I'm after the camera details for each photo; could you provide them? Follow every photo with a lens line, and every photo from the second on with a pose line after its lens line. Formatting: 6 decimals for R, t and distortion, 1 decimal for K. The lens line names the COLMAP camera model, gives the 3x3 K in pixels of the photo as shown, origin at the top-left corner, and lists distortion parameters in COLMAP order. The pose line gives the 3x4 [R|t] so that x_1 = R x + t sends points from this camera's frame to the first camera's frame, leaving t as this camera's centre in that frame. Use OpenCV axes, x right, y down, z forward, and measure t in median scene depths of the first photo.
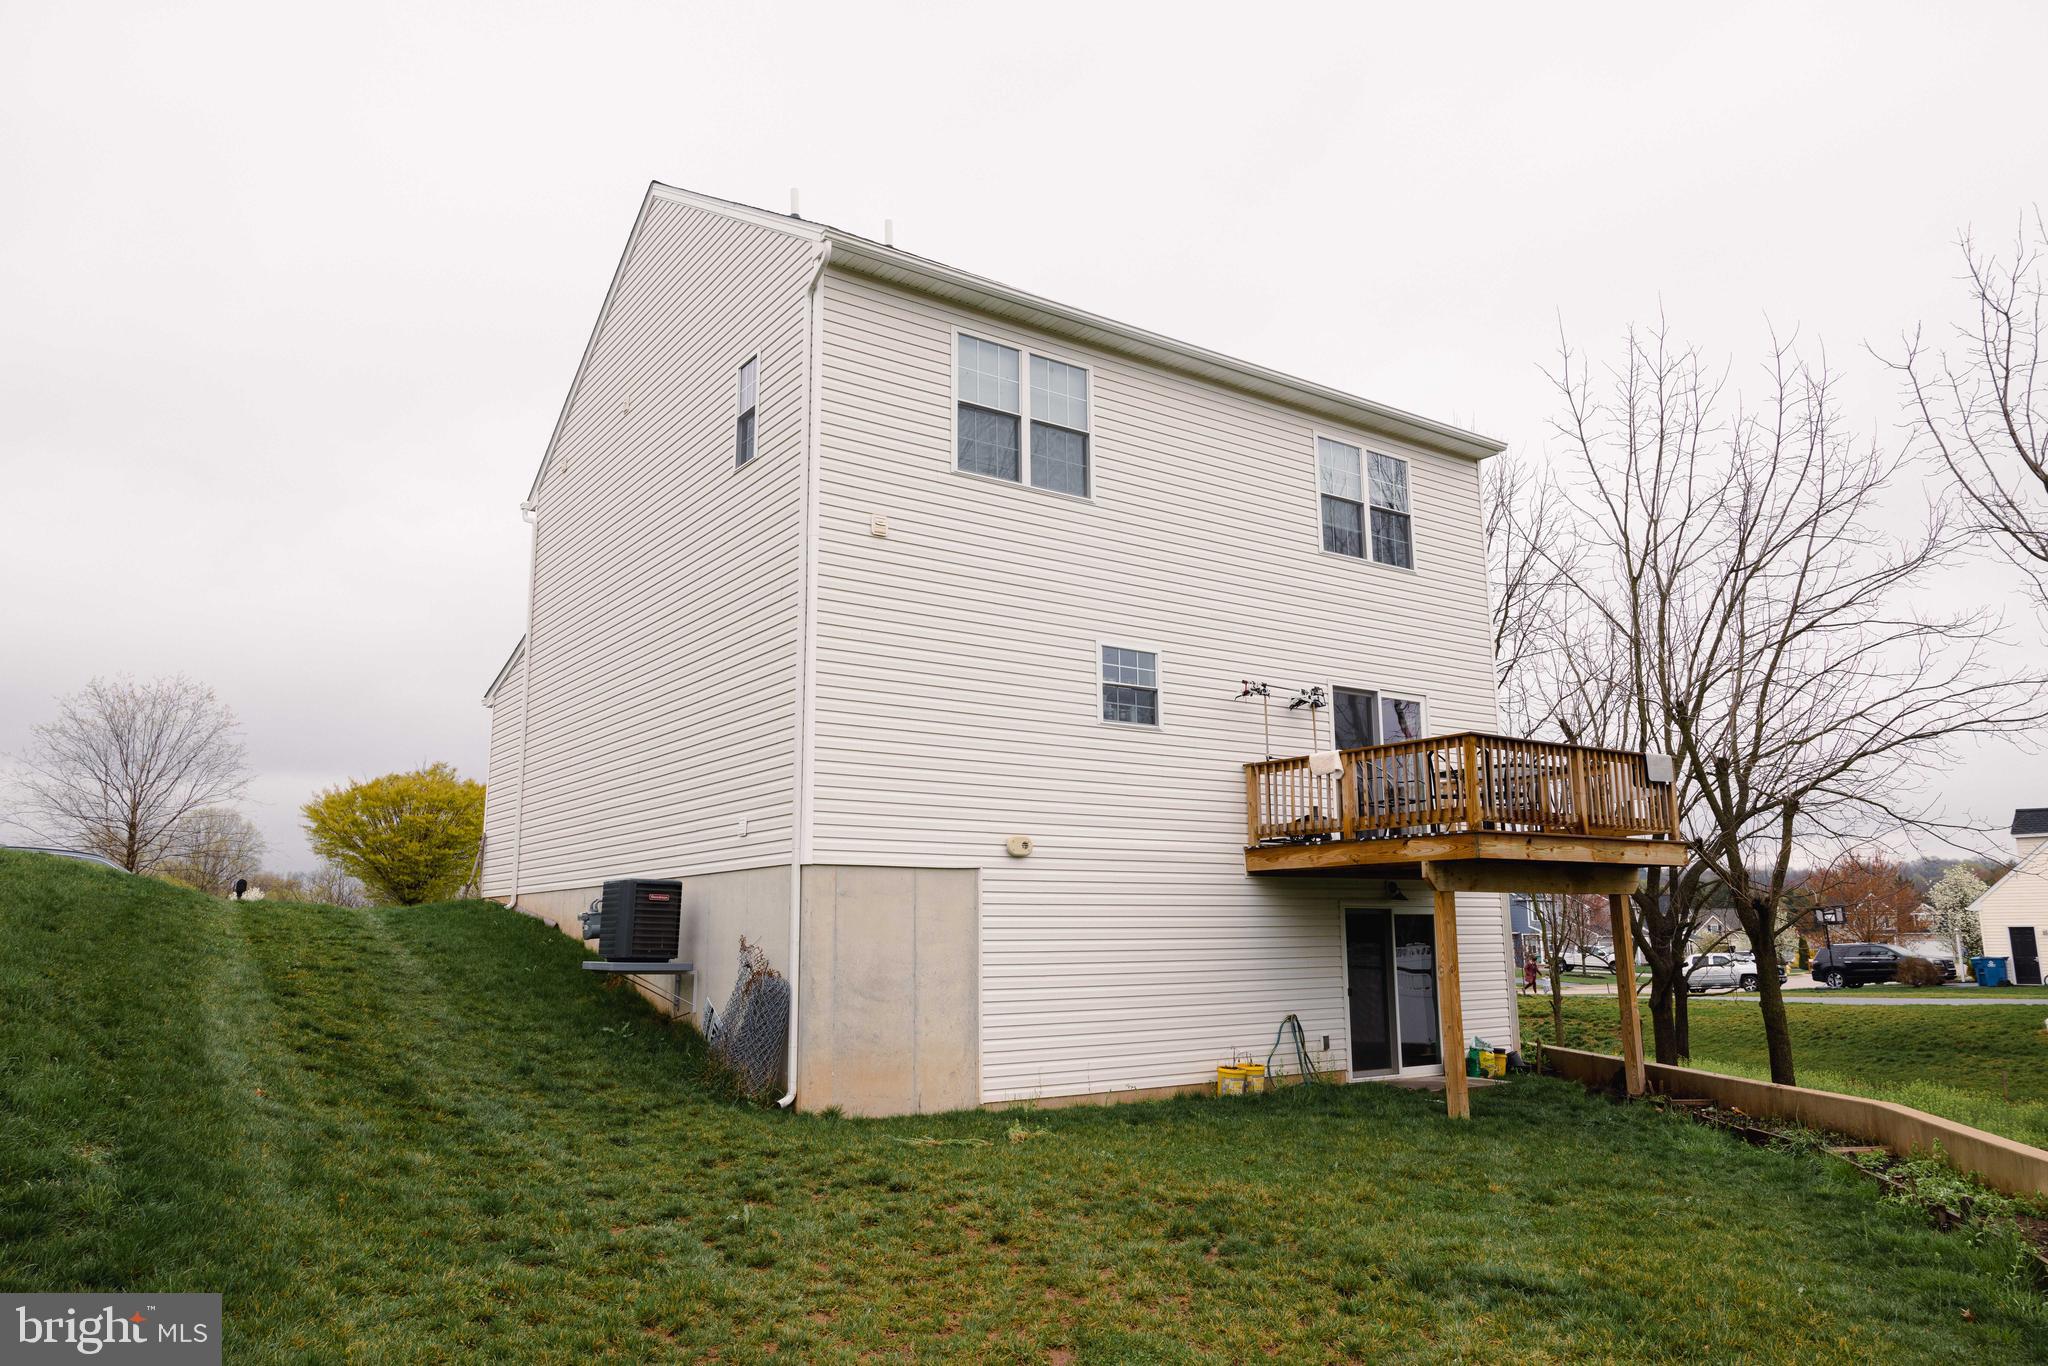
lens RADIAL K [[1359.0, 0, 1029.3], [0, 1359.0, 685.9], [0, 0, 1]] dist [-0.007045, 0.000762]
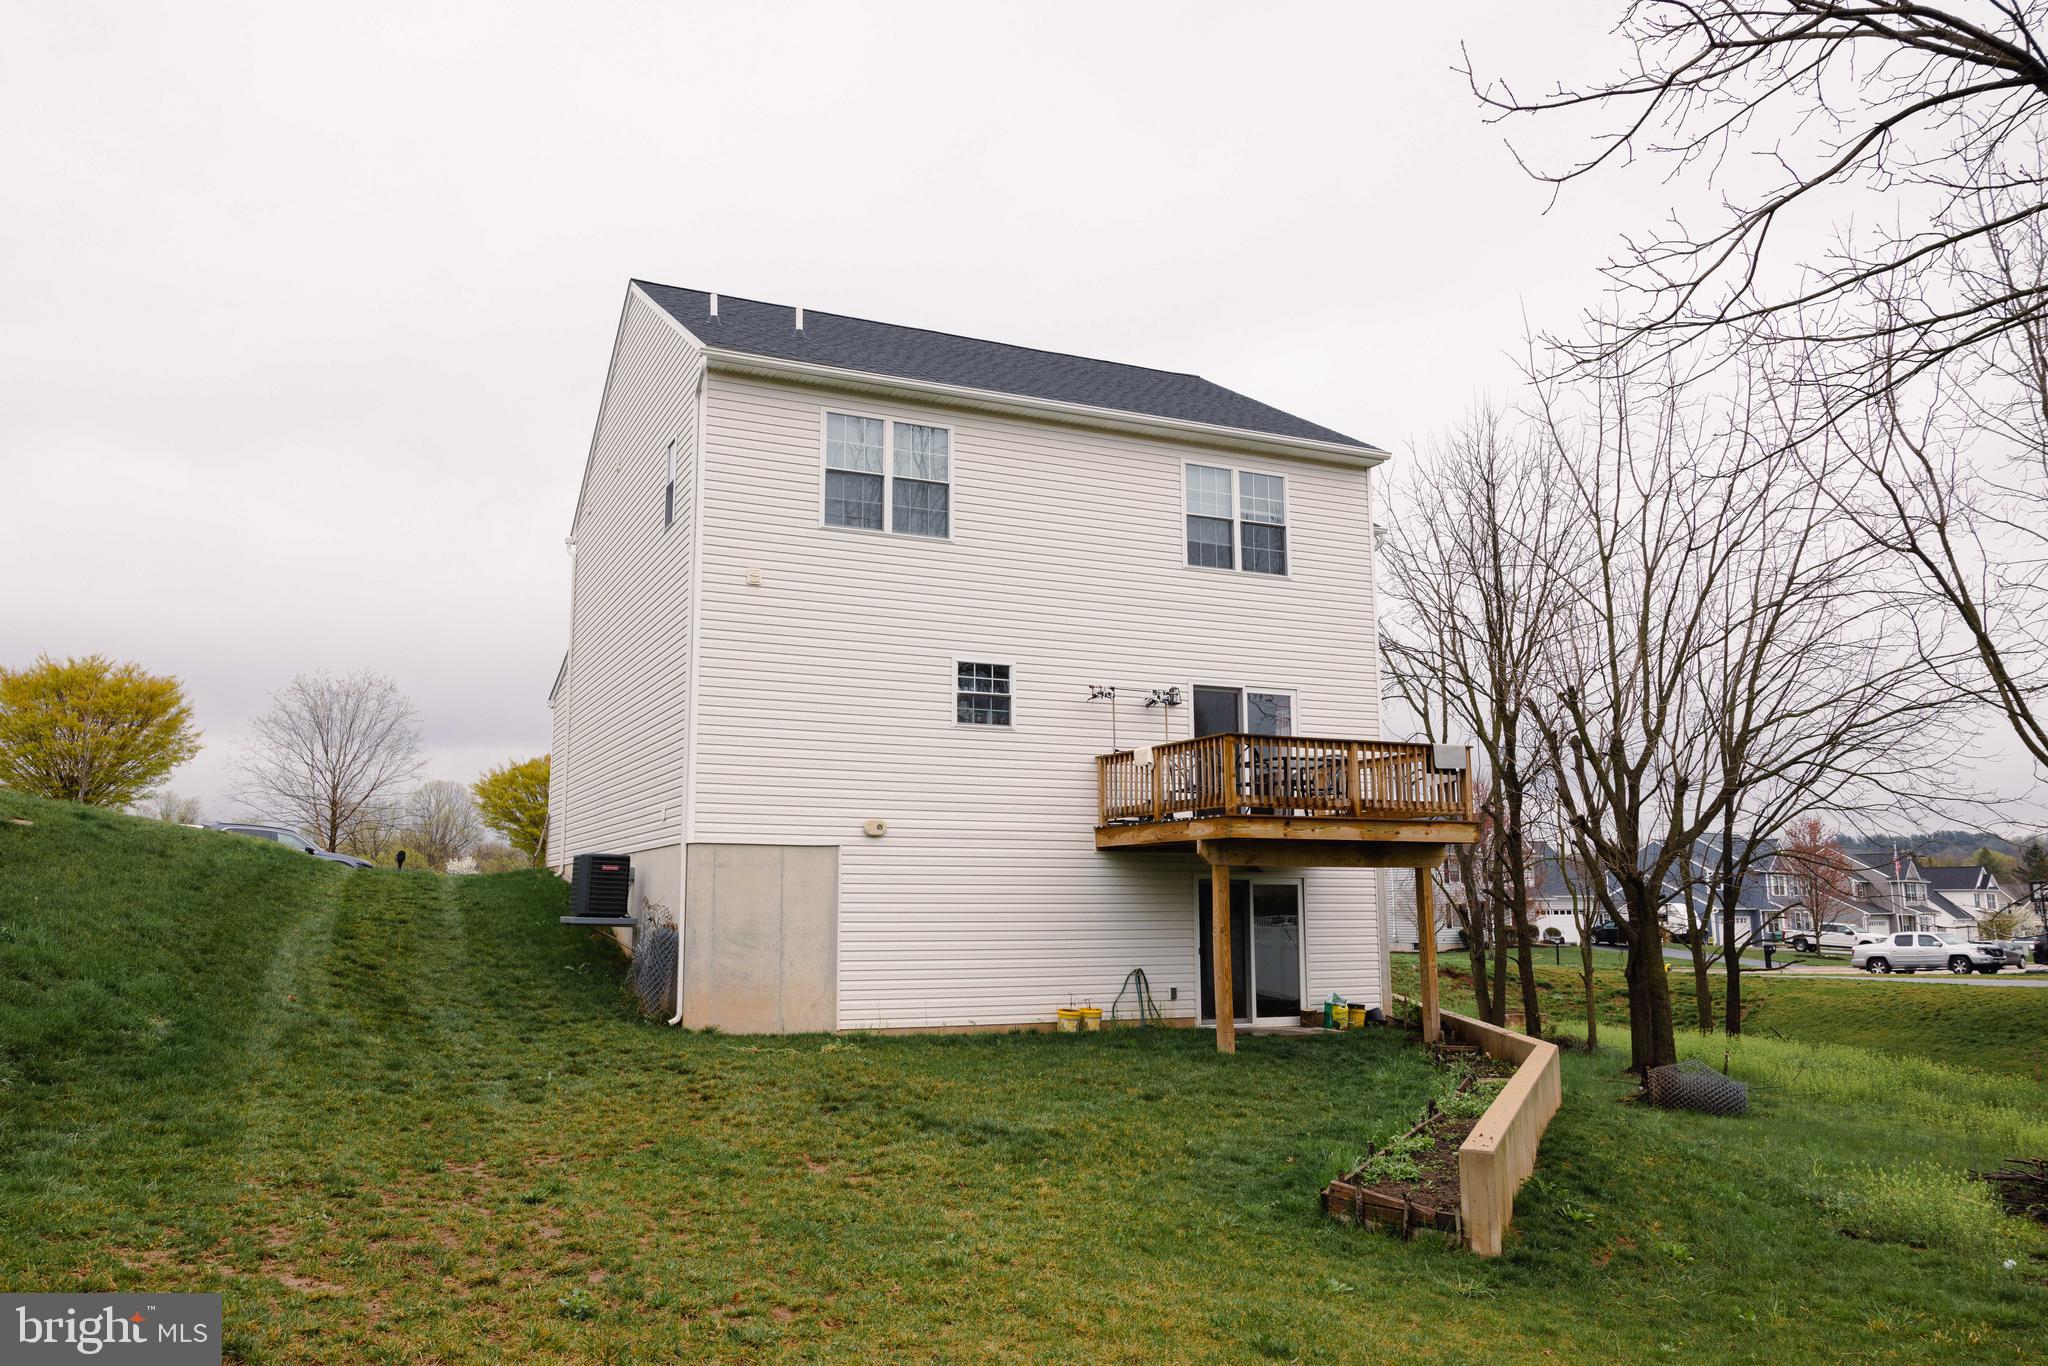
lens RADIAL K [[1501.9, 0, 1019.5], [0, 1501.9, 681.6], [0, 0, 1]] dist [-0.013938, 0.001718]
pose [[0.980784, -0.020661, -0.194000, 0.360554], [0.026802, 0.999218, 0.029081, -0.048358], [0.193248, -0.033721, 0.980570, -0.294564]]
